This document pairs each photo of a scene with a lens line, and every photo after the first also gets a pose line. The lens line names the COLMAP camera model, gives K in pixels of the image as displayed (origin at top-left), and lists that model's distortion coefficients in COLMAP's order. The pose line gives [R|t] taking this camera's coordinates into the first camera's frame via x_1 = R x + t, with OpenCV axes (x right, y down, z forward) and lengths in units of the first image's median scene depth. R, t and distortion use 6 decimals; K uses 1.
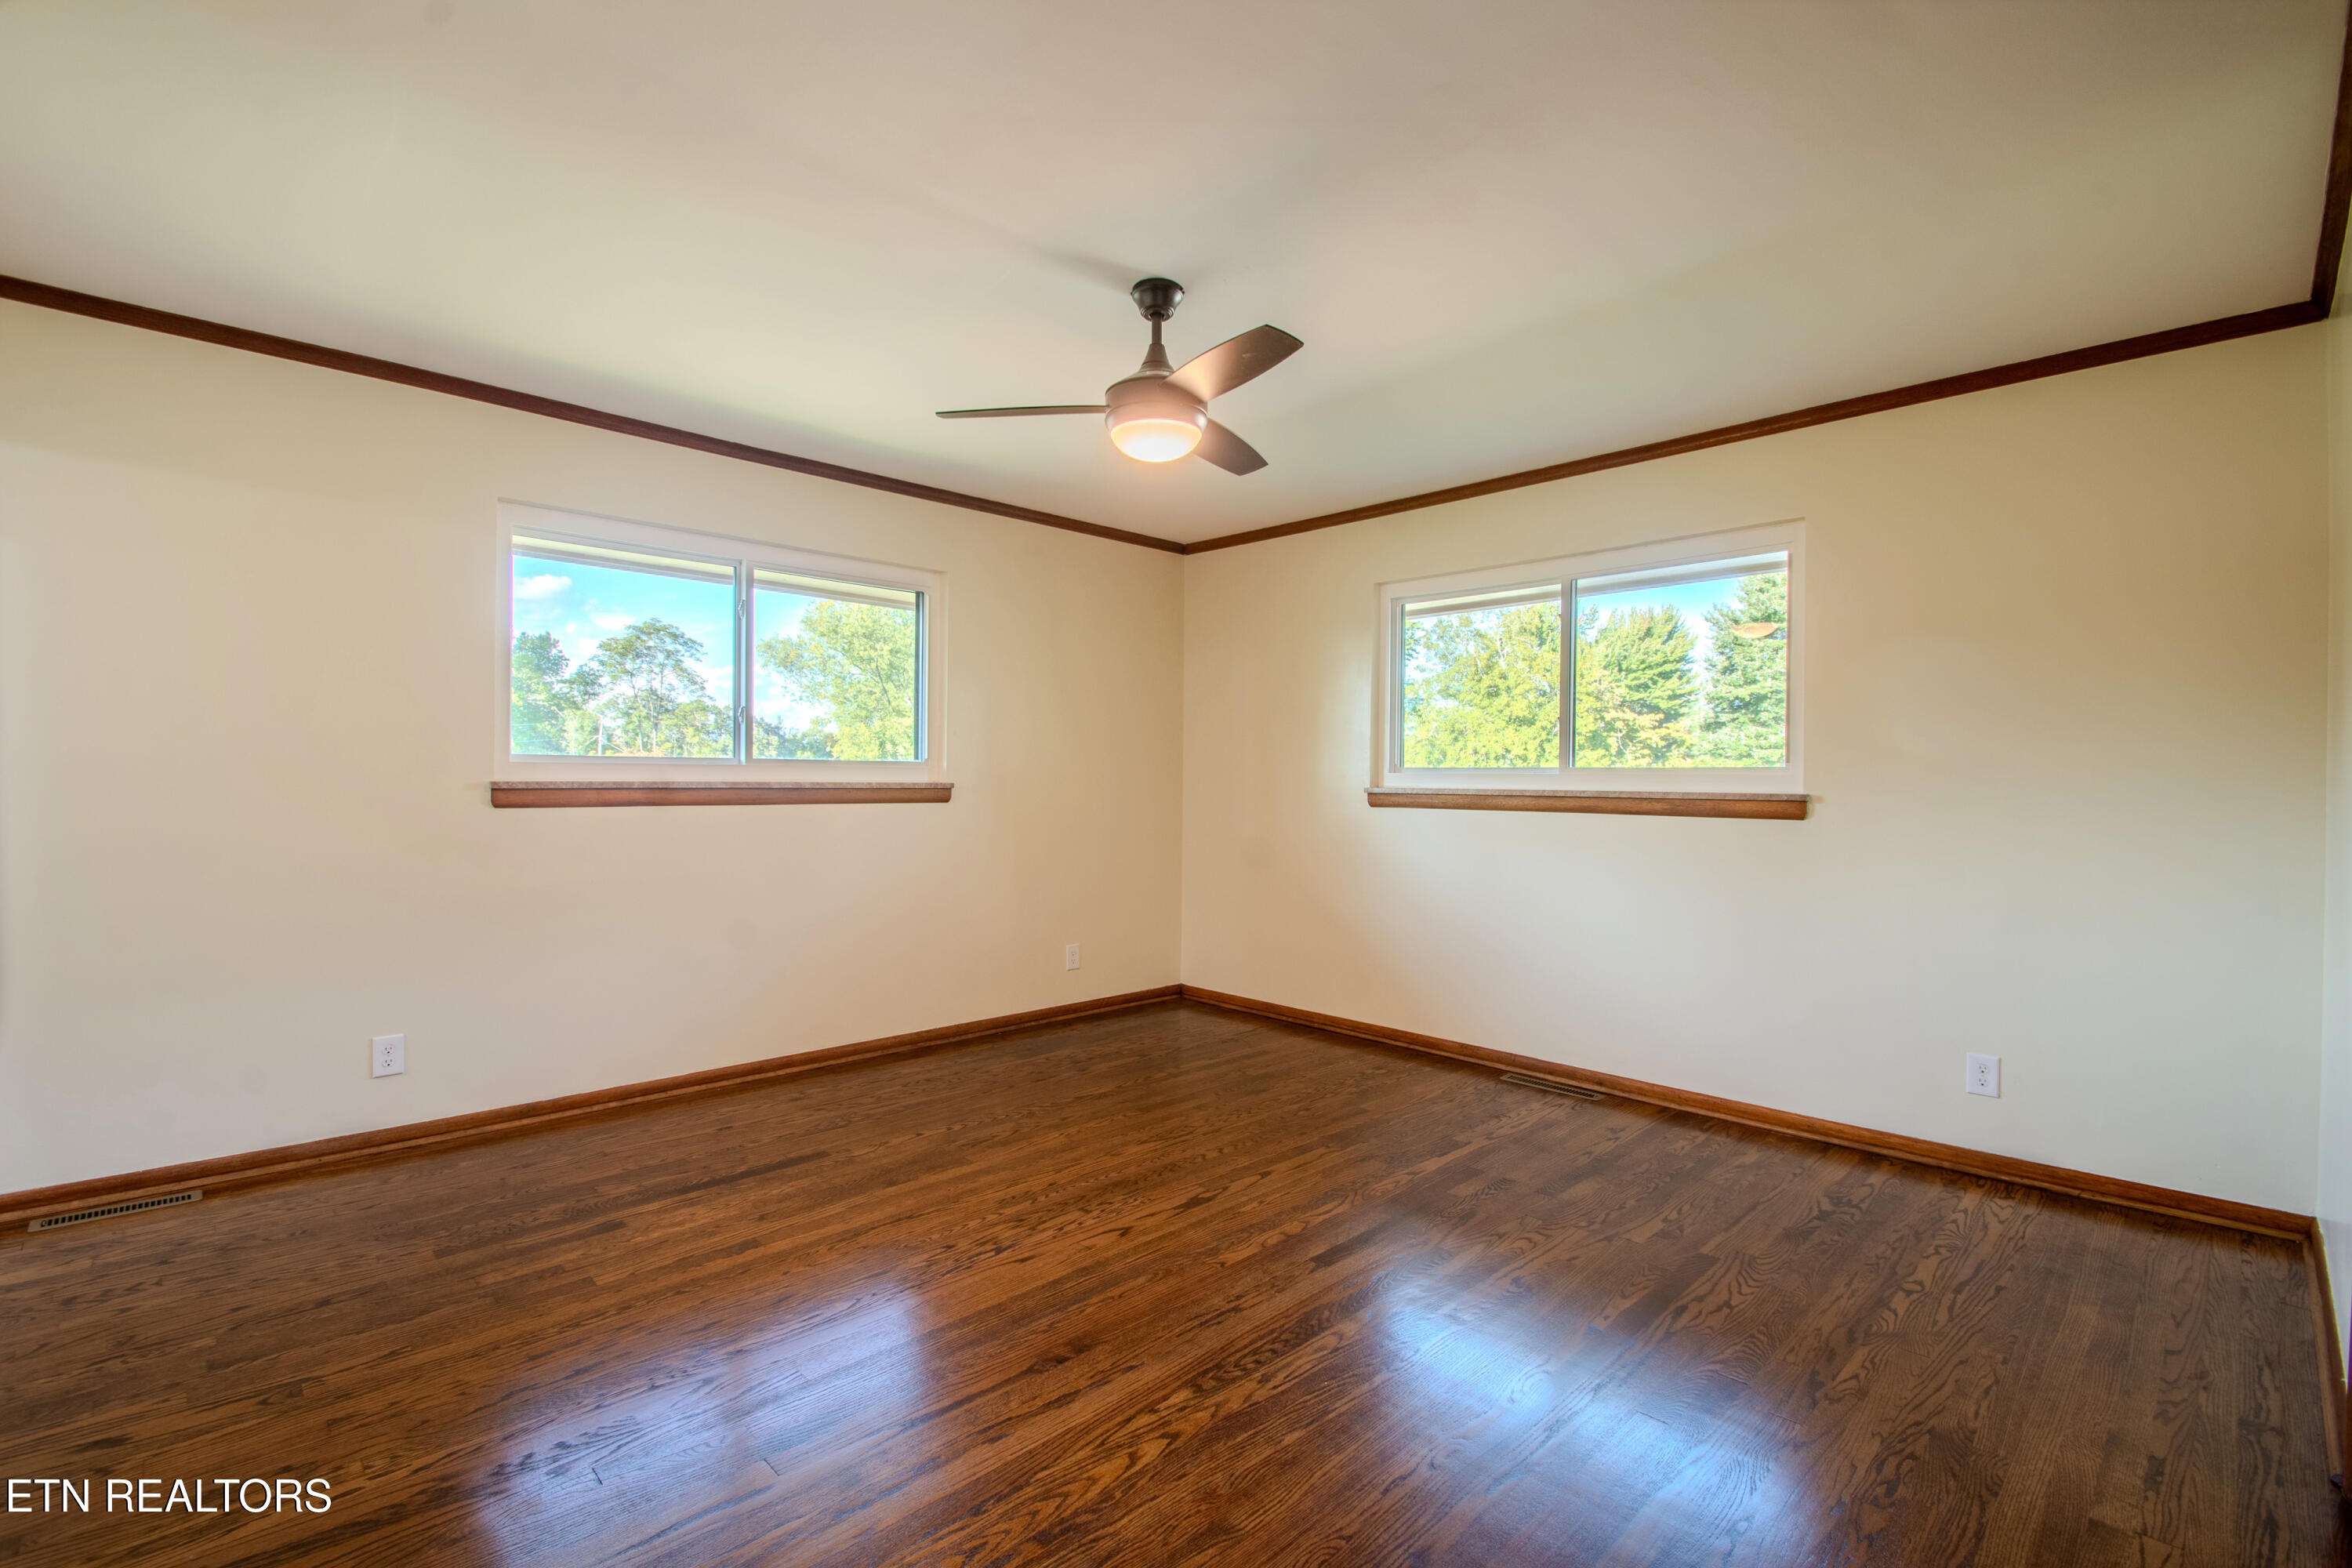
lens RADIAL K [[1036.3, 0, 1160.1], [0, 1036.3, 784.7], [0, 0, 1]] dist [0.002742, -0.011993]
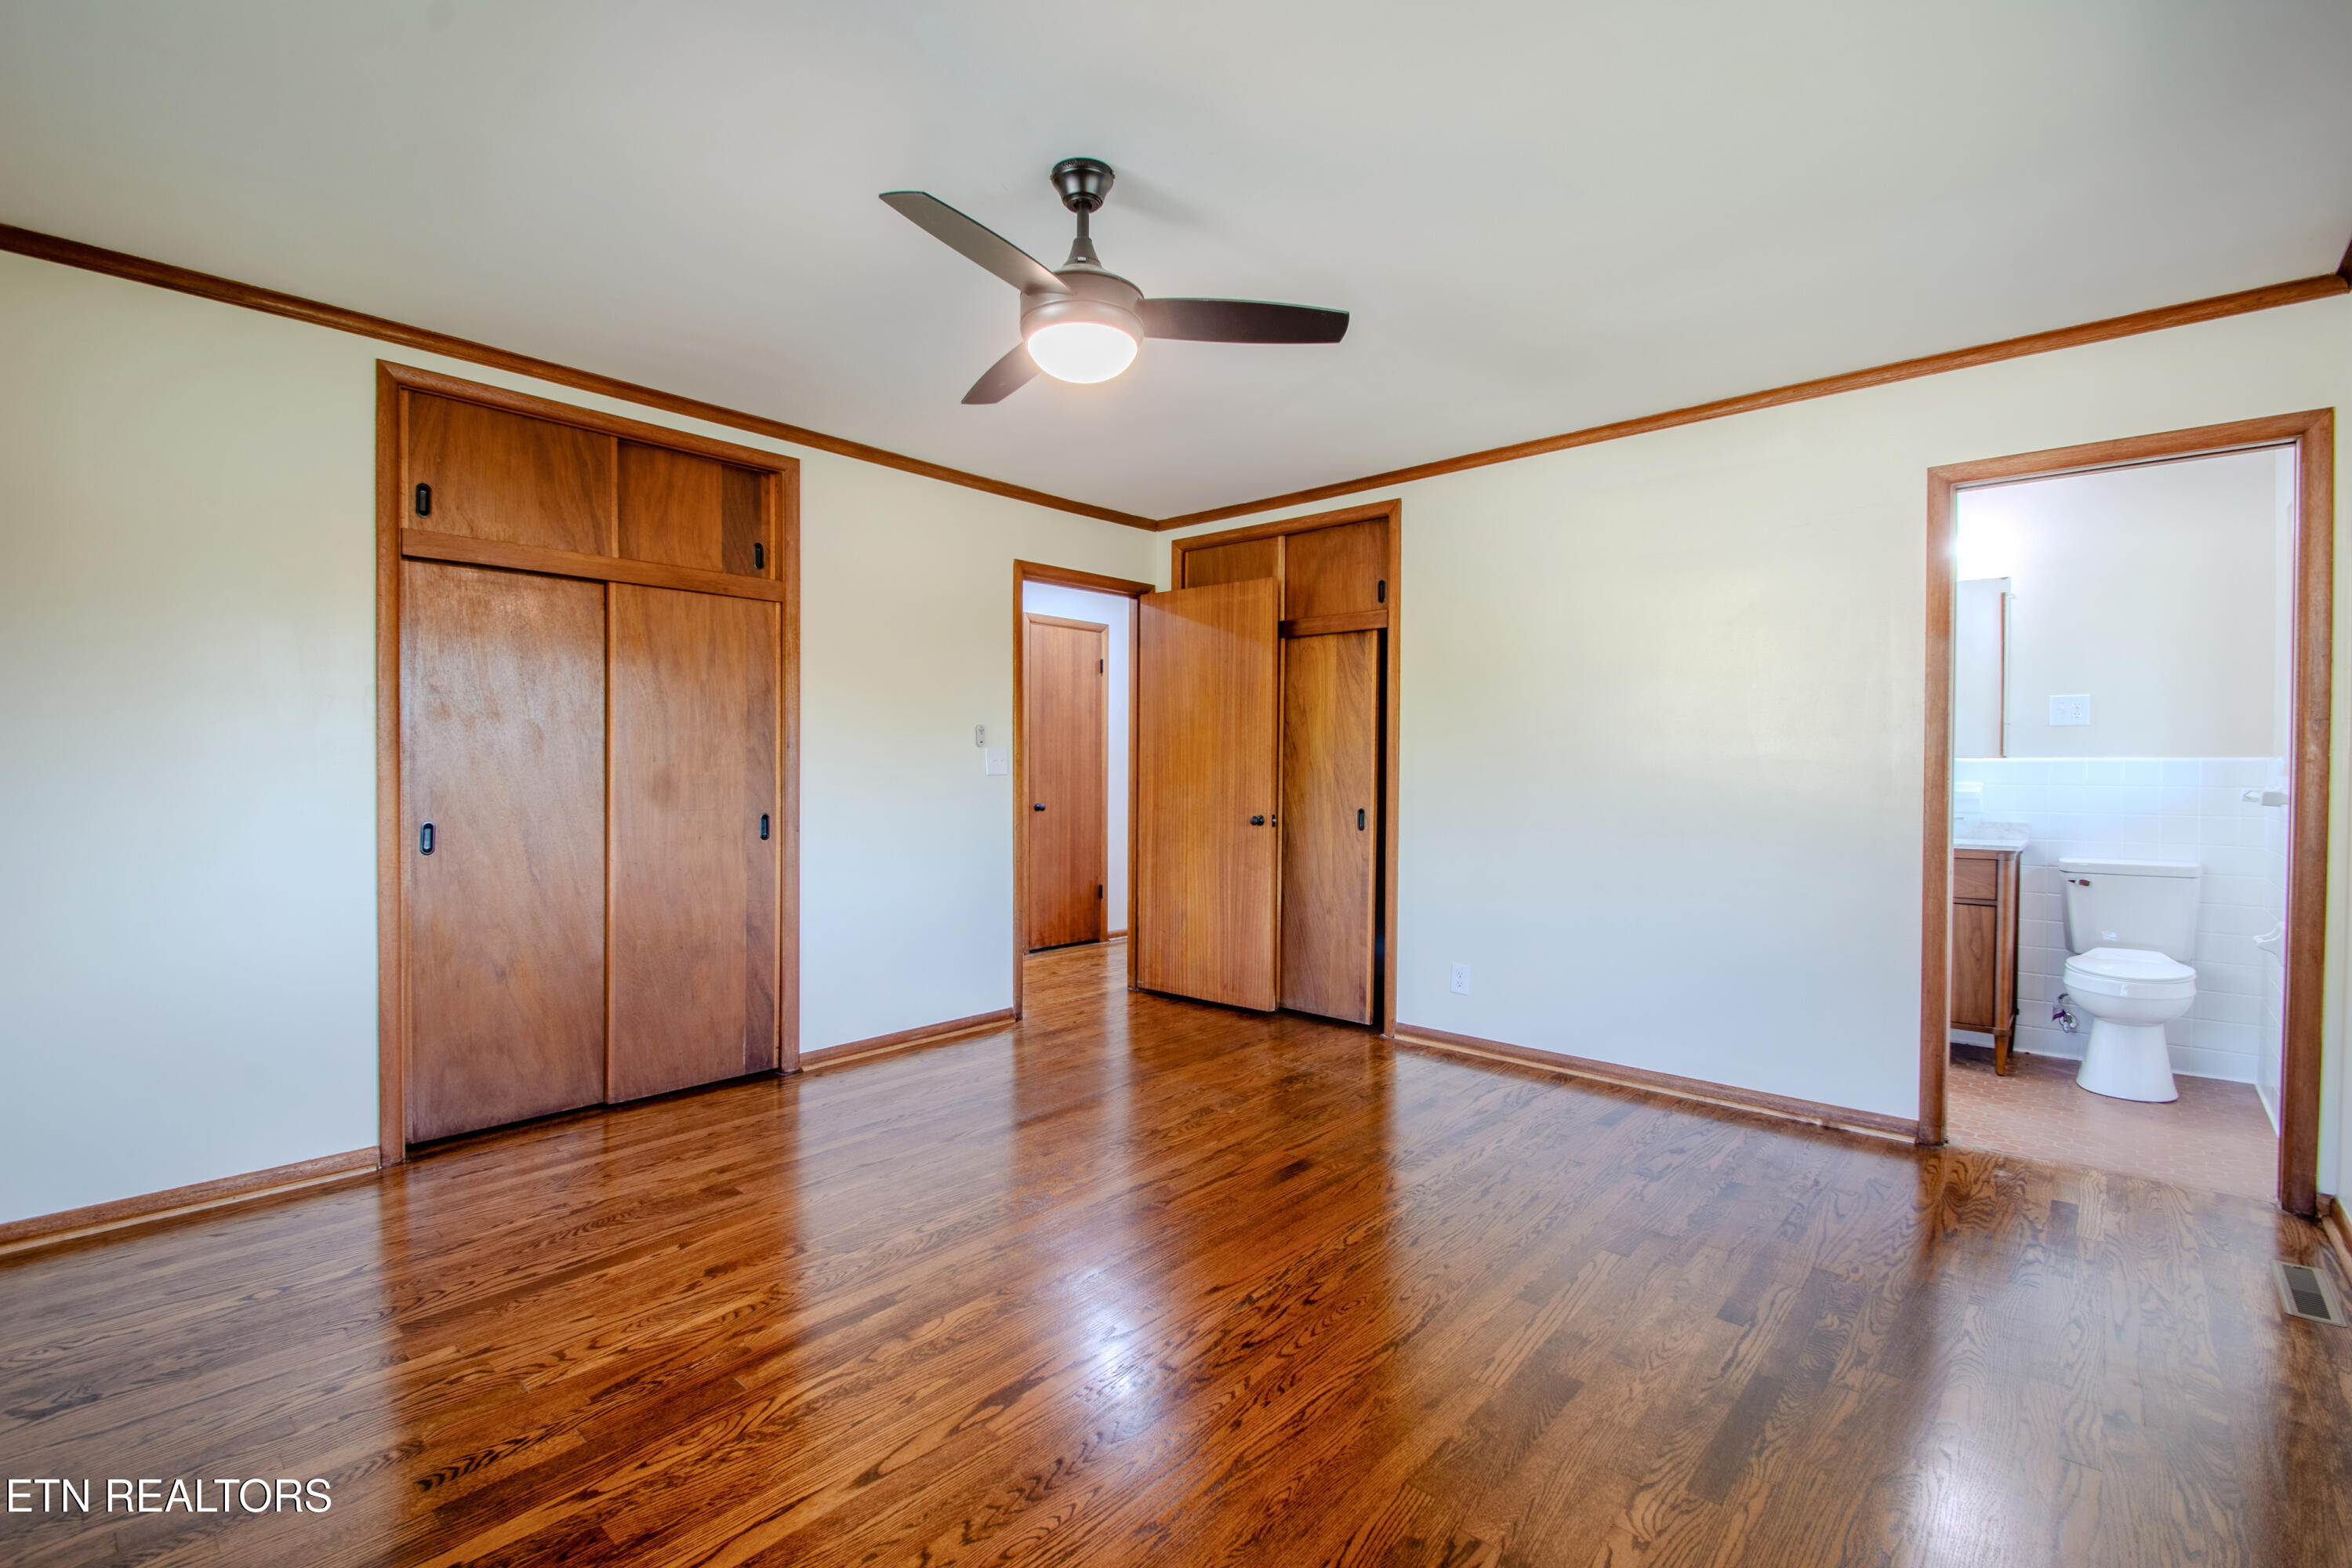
lens RADIAL K [[1036.3, 0, 1170.8], [0, 1036.3, 777.4], [0, 0, 1]] dist [0.002742, -0.011993]
pose [[-0.997099, -0.012669, -0.075049, -0.014973], [-0.014200, 0.999701, 0.019894, -0.012005], [0.074774, 0.020902, -0.996981, 1.707528]]
